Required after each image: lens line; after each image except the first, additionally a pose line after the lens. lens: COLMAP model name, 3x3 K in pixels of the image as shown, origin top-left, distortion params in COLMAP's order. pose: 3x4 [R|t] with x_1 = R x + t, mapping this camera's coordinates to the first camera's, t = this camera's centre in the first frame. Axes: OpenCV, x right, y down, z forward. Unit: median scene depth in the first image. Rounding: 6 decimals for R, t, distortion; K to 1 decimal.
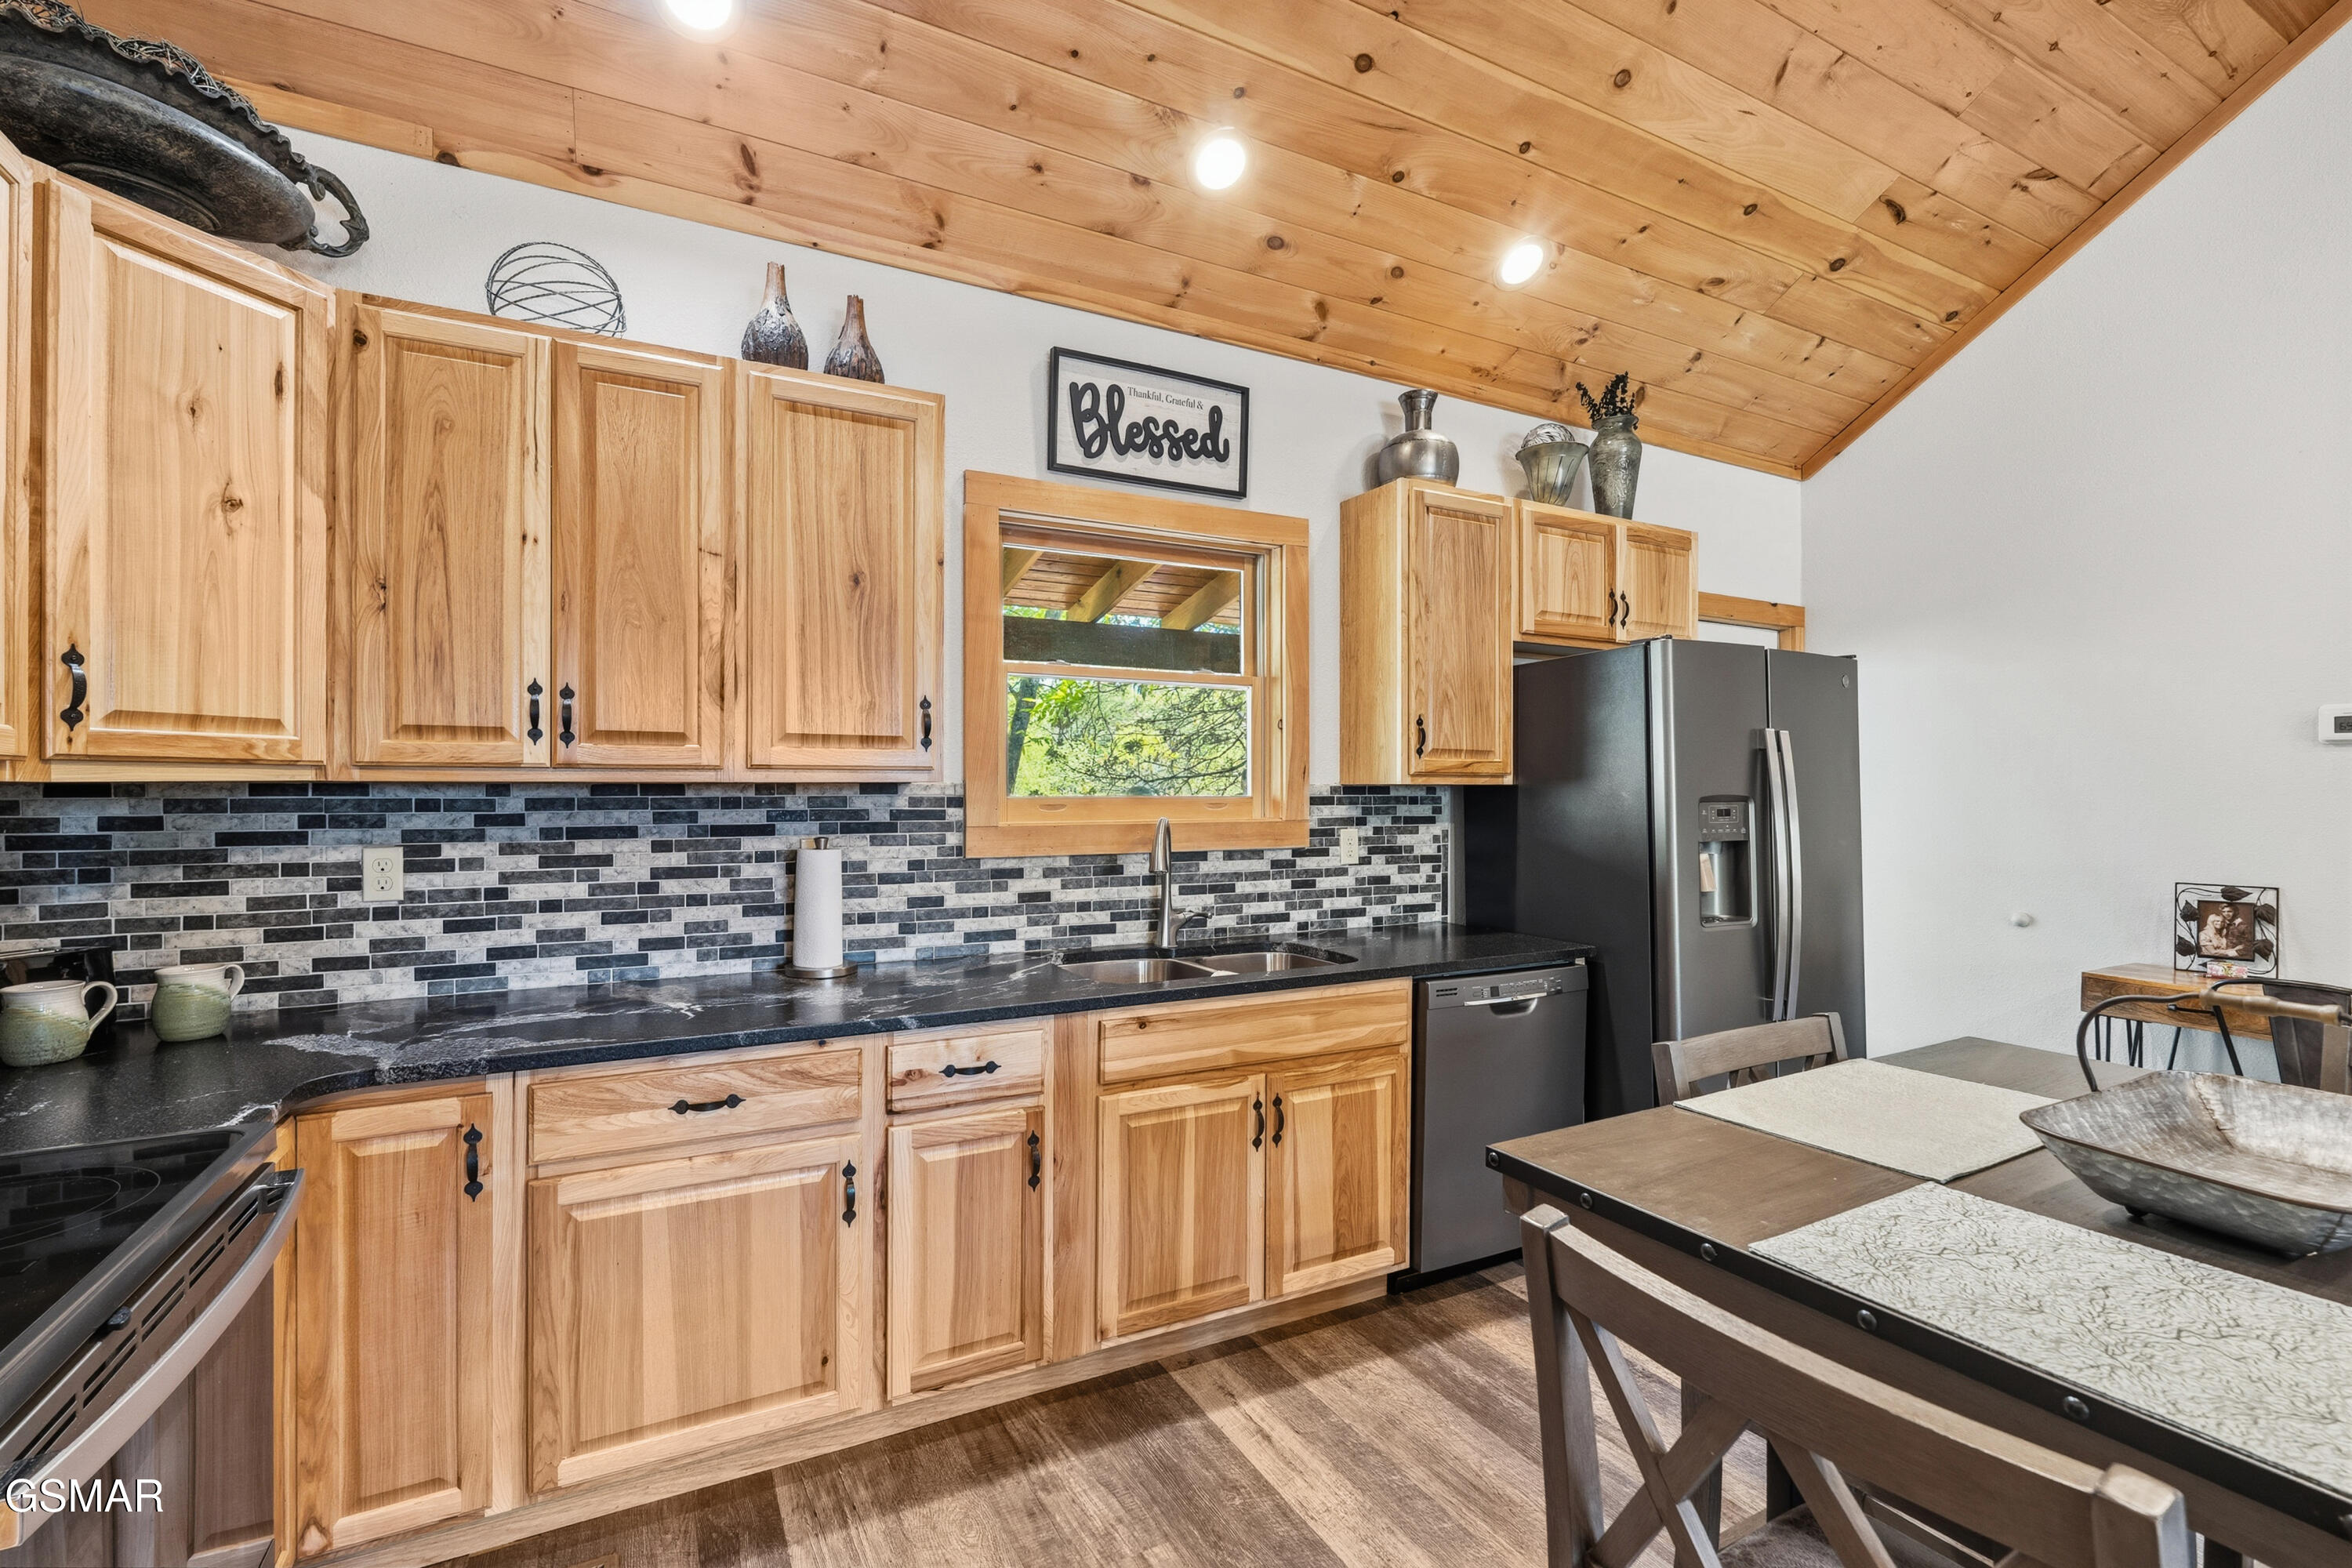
lens RADIAL K [[1035.4, 0, 1173.3], [0, 1035.4, 787.4], [0, 0, 1]] dist [-0.008475, -0.000072]
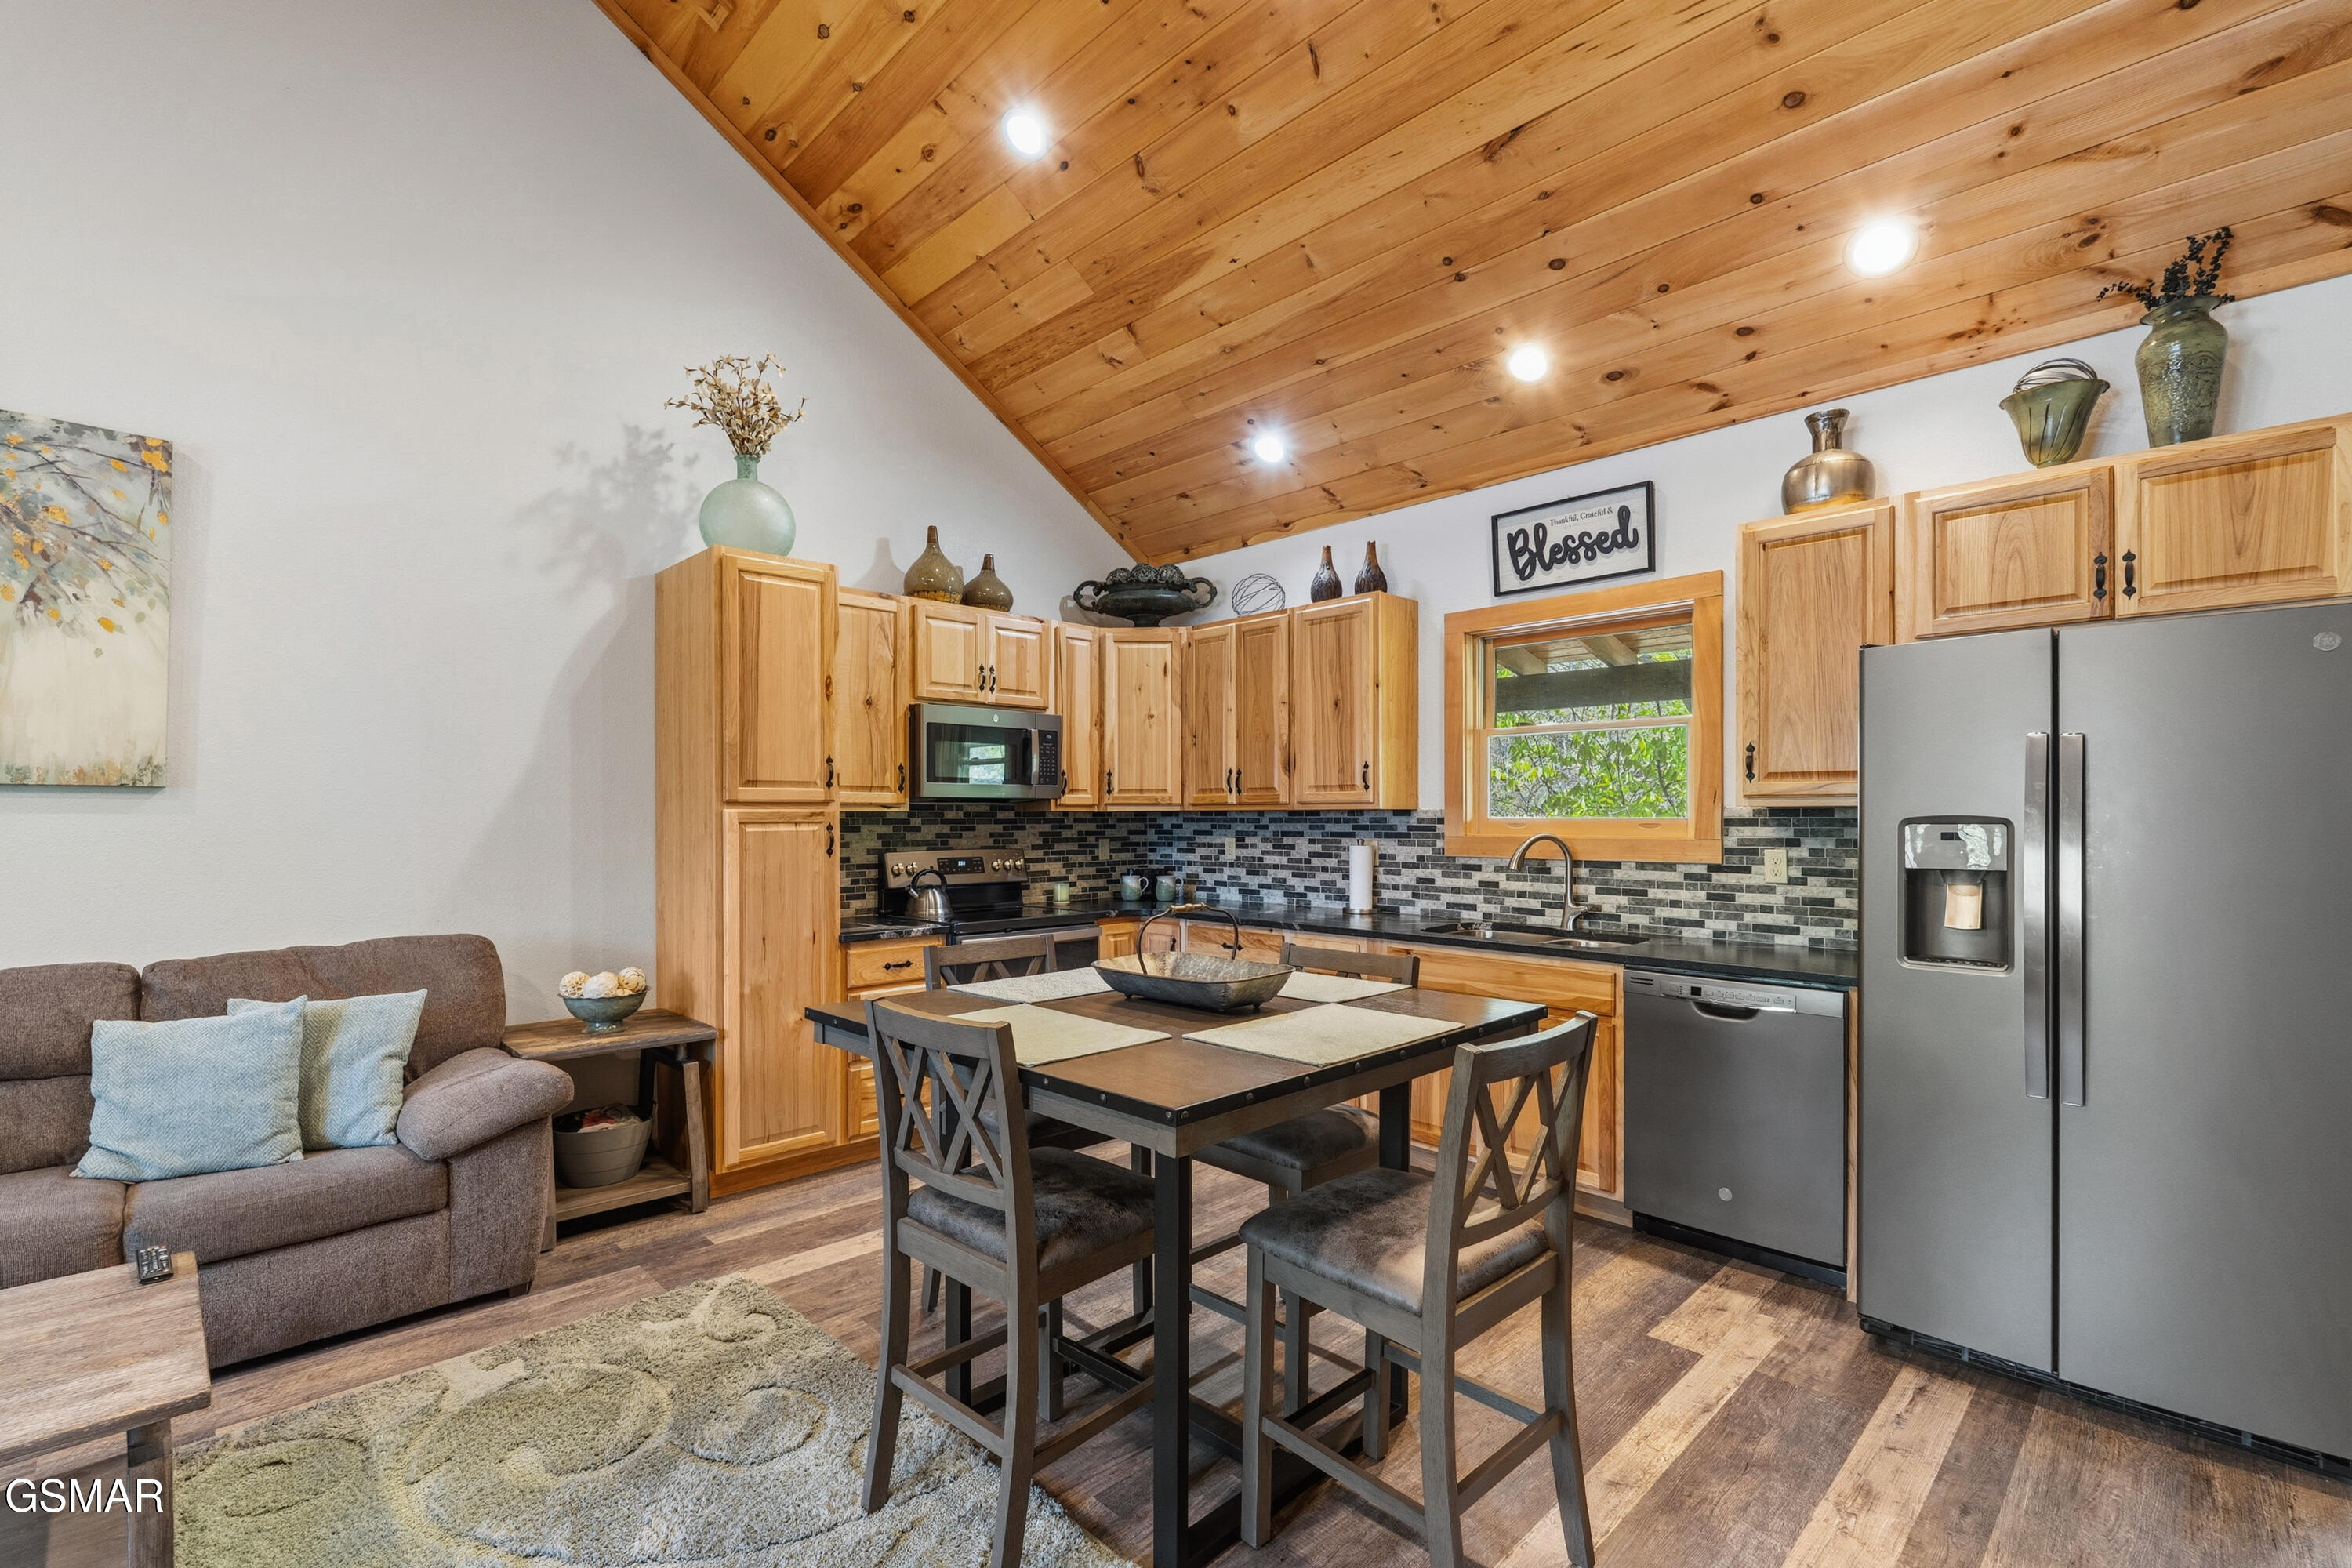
lens RADIAL K [[1040.8, 0, 1167.3], [0, 1040.8, 814.3], [0, 0, 1]] dist [-0.003715, -0.000581]
pose [[0.277273, -0.002601, -0.960788, 1.237792], [0.001944, 0.999996, -0.002146, 0.006639], [0.960789, -0.001273, 0.277277, 0.137325]]
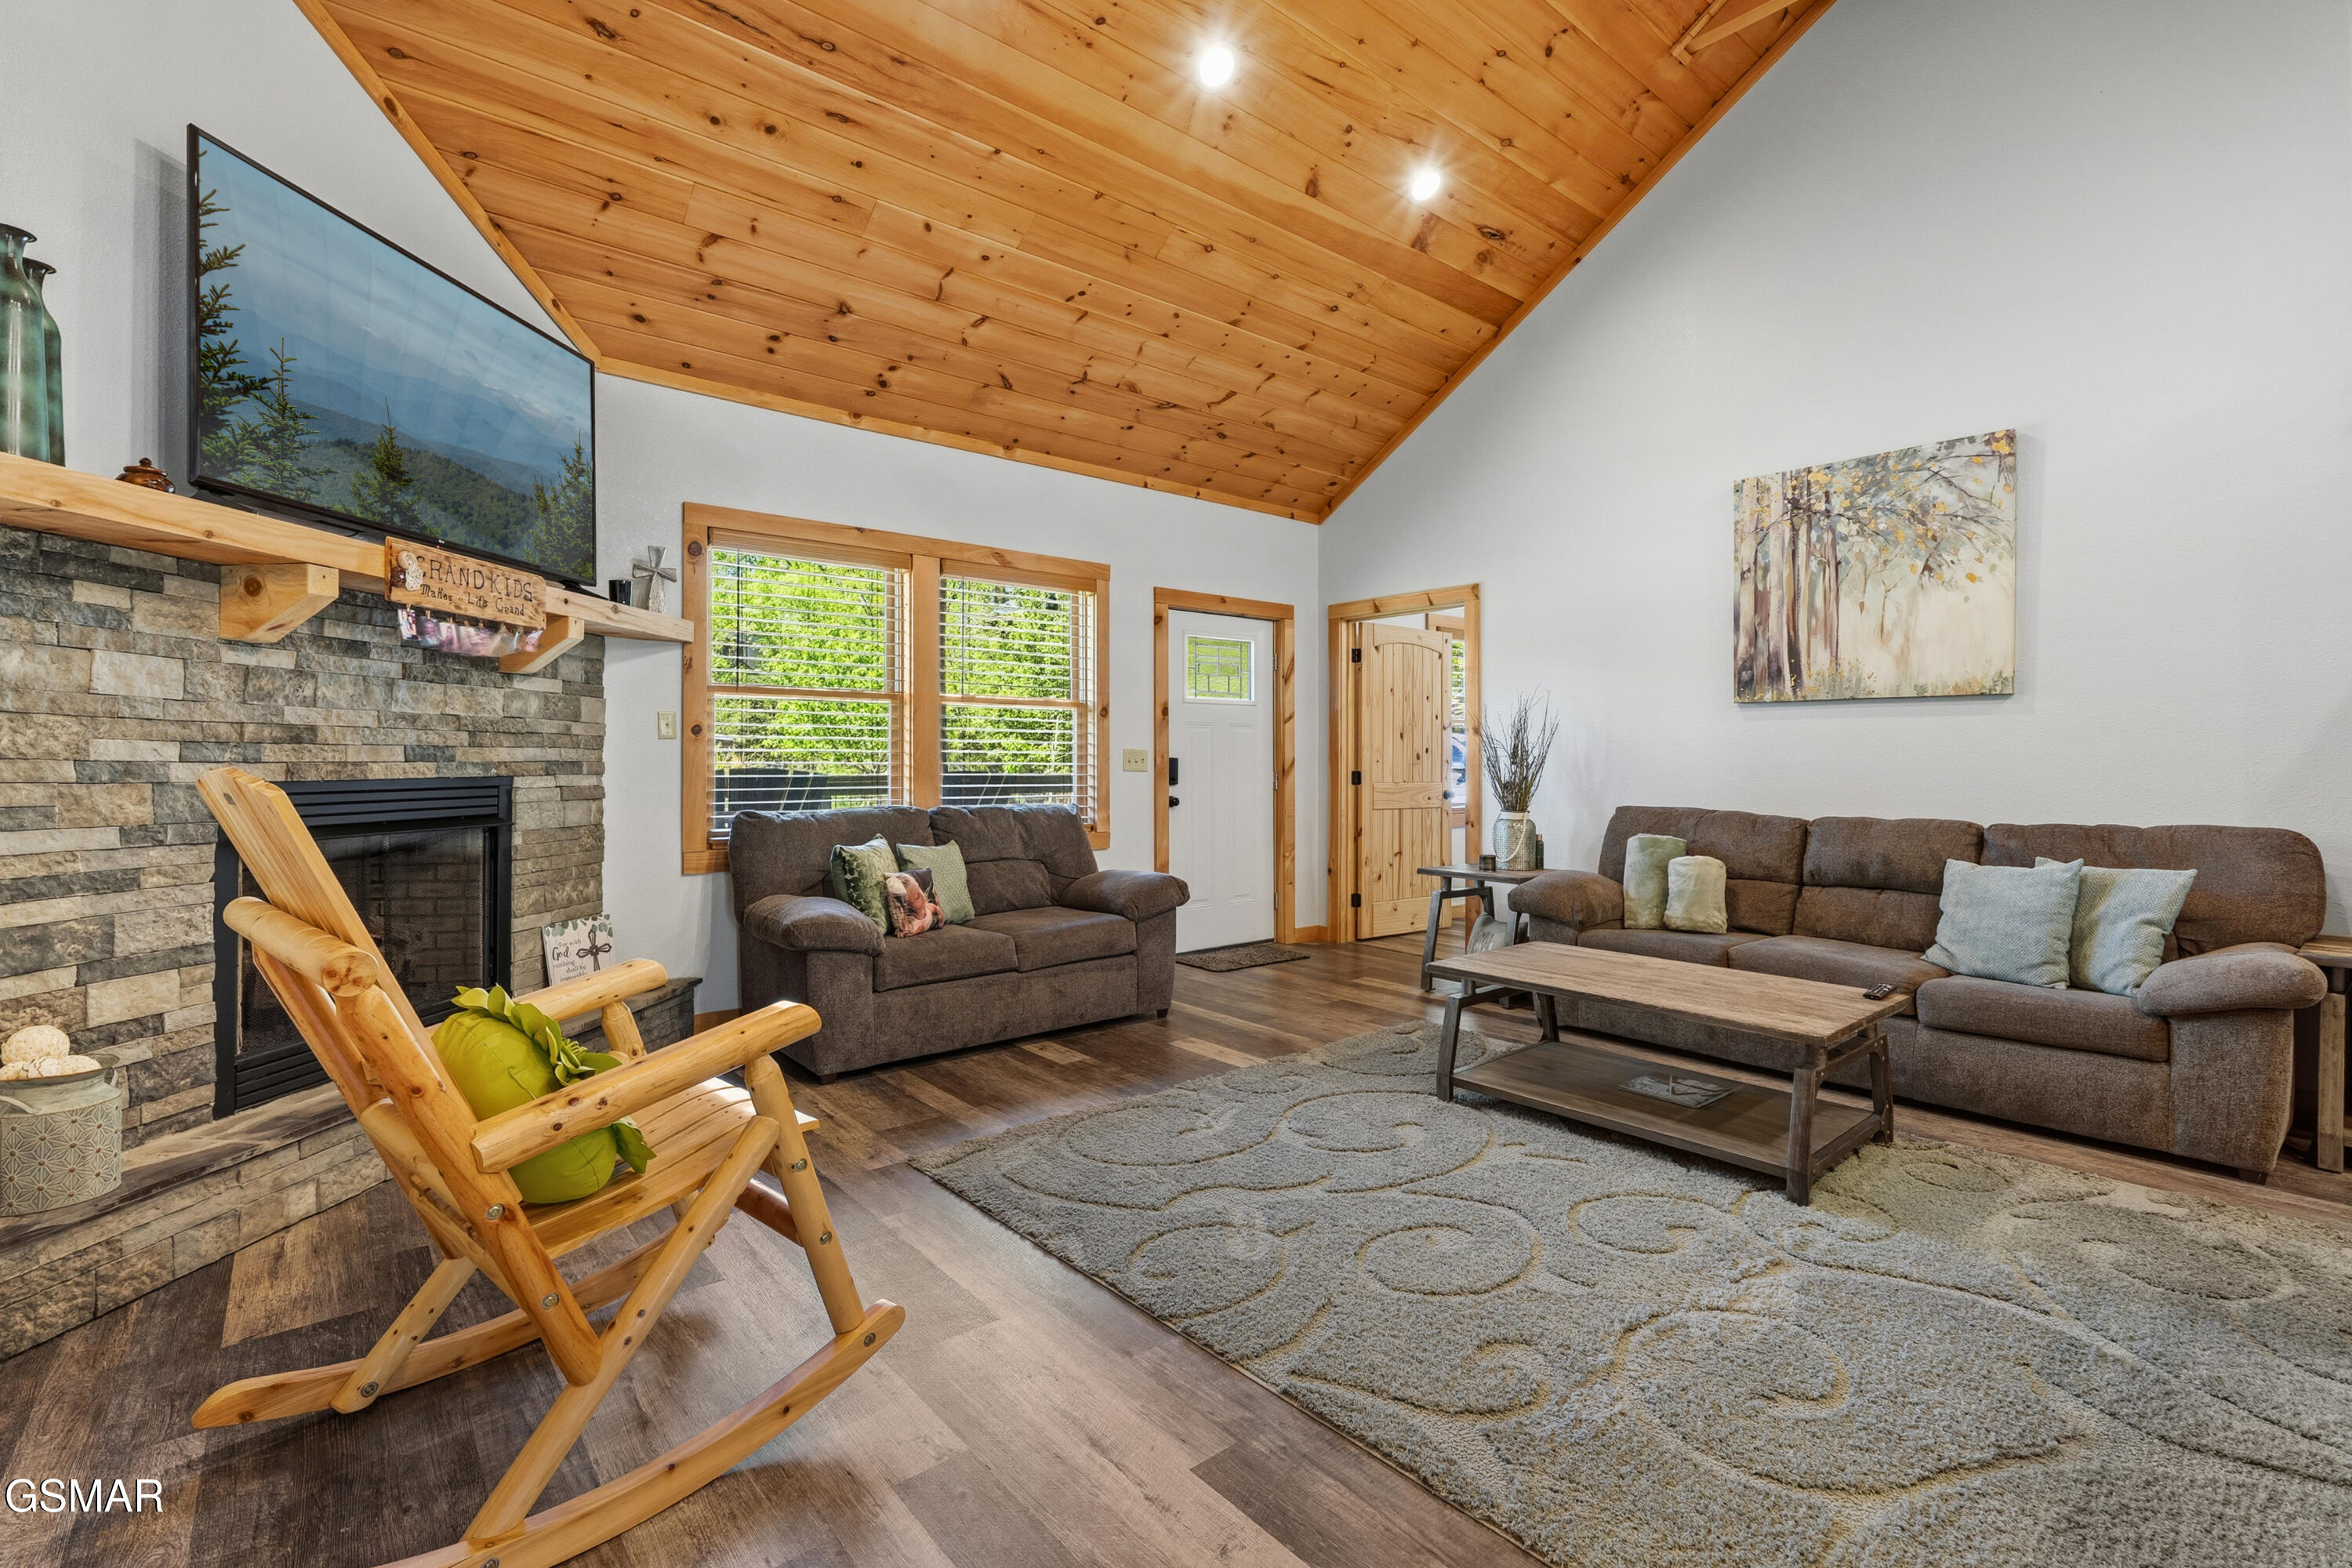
lens RADIAL K [[1033.6, 0, 1172.9], [0, 1033.6, 754.5], [0, 0, 1]] dist [-0.010368, 0.000089]
pose [[-0.979511, -0.005590, -0.201315, 1.312826], [-0.003979, 0.999957, -0.008406, 0.074837], [0.201354, -0.007433, -0.979490, 0.586053]]
